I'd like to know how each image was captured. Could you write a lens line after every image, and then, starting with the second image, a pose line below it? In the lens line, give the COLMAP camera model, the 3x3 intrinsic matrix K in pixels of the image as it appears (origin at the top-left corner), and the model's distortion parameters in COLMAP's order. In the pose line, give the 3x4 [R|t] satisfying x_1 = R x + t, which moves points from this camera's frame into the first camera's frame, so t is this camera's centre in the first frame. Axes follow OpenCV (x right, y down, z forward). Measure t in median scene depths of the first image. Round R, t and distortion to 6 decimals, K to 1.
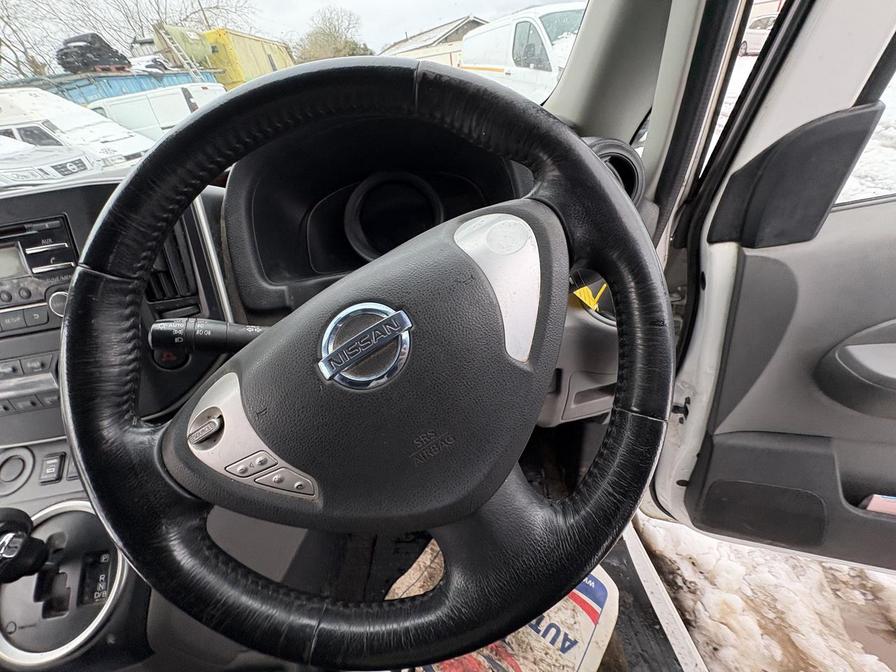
lens RADIAL K [[354.3, 0, 448.1], [0, 354.3, 336.5], [0, 0, 1]] dist [-0.000163, -0.000305]
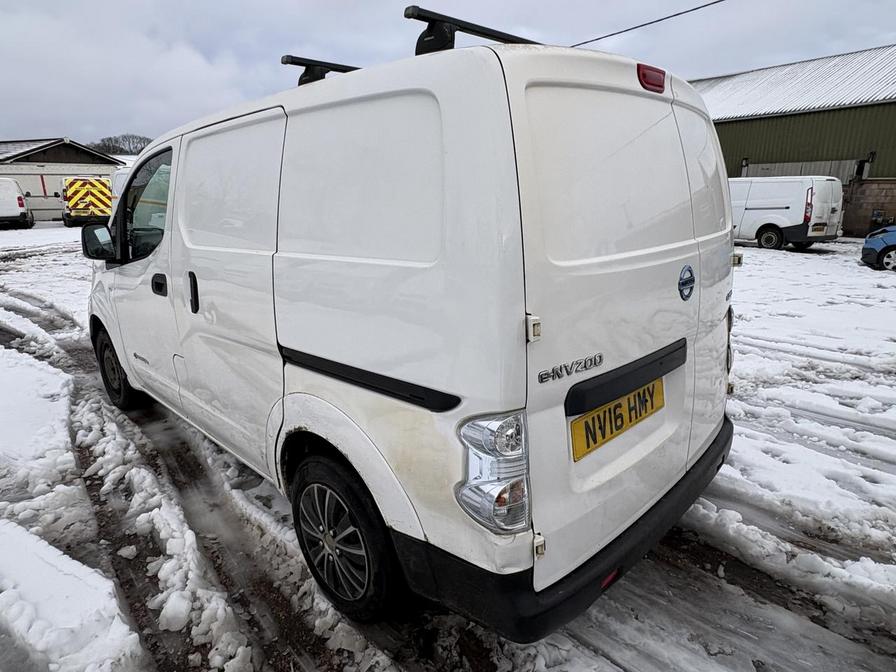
lens RADIAL K [[528.8, 0, 429.5], [0, 528.8, 327.9], [0, 0, 1]] dist [0.001372, 0.001779]
pose [[0.779306, -0.035416, 0.625642, -0.146371], [0.294358, 0.902084, -0.315591, 0.169420], [-0.553205, 0.430104, 0.713425, -0.220092]]
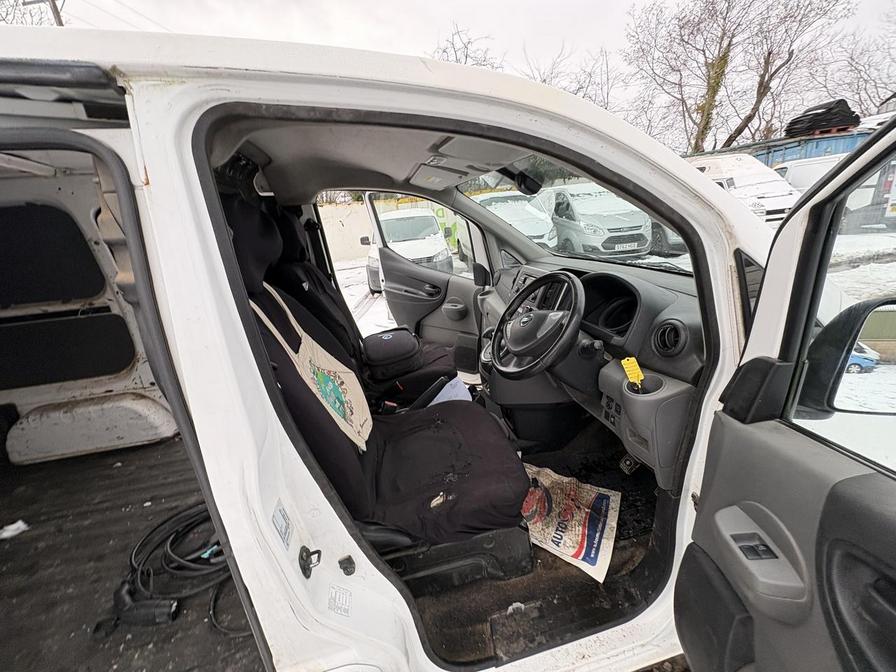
lens RADIAL K [[354.3, 0, 451.3], [0, 354.3, 337.5], [0, 0, 1]] dist [-0.000163, -0.000305]
pose [[0.141272, 0.442284, -0.885679, 0.075415], [-0.528844, 0.790016, 0.310158, -0.013897], [0.836879, 0.424570, 0.345506, -0.029679]]
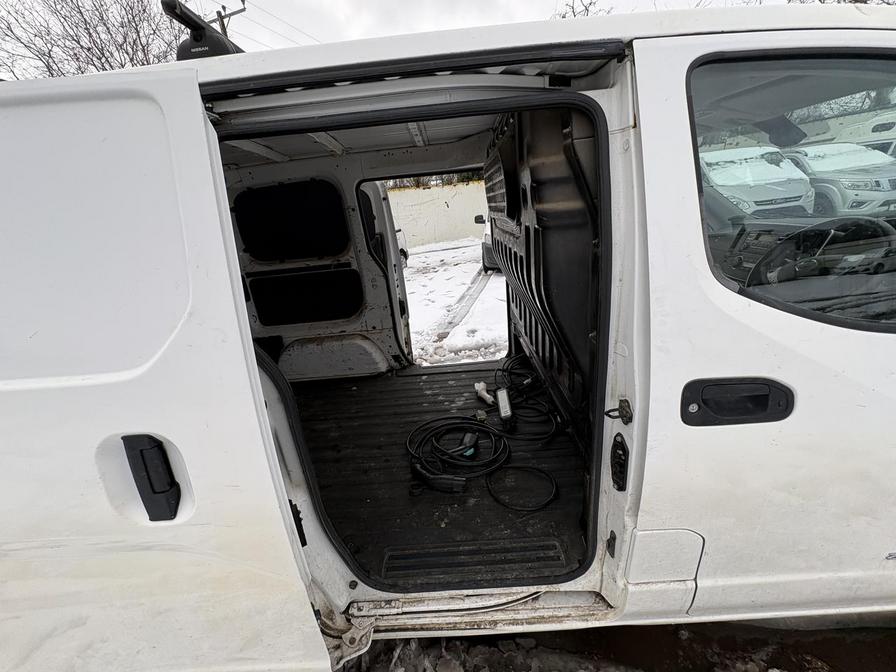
lens RADIAL K [[354.3, 0, 449.1], [0, 354.3, 338.4], [0, 0, 1]] dist [-0.000163, -0.000305]
pose [[-0.083255, 0.484208, -0.870983, 0.096661], [-0.483554, 0.744595, 0.460167, 0.020748], [0.871346, 0.459479, 0.172149, -0.078049]]
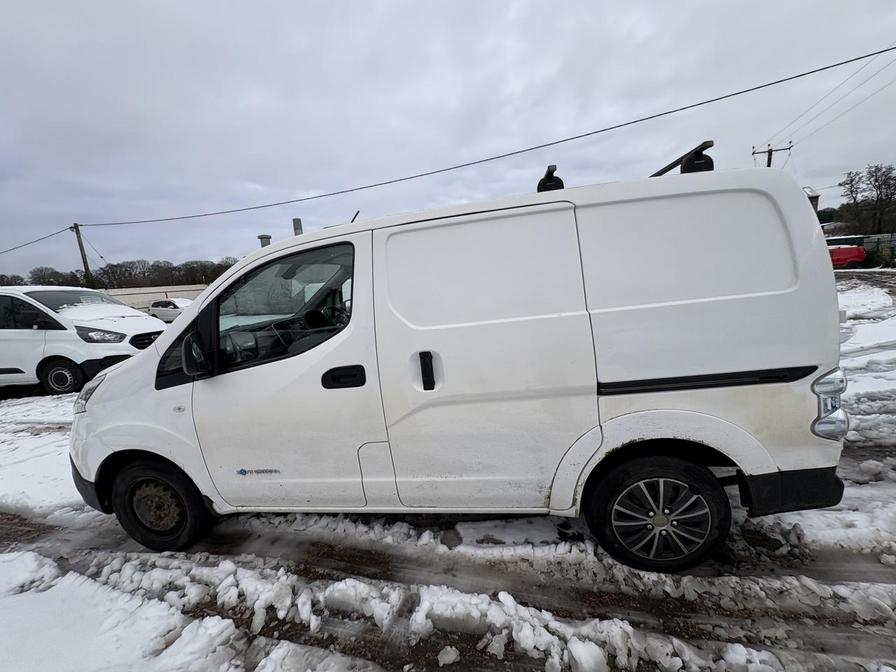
lens RADIAL K [[354.3, 0, 440.8], [0, 354.3, 332.2], [0, 0, 1]] dist [-0.000163, -0.000305]
pose [[0.276121, -0.044297, 0.960101, -0.222191], [0.613487, 0.777091, -0.140584, 0.082939], [-0.739859, 0.627828, 0.241747, -0.087593]]
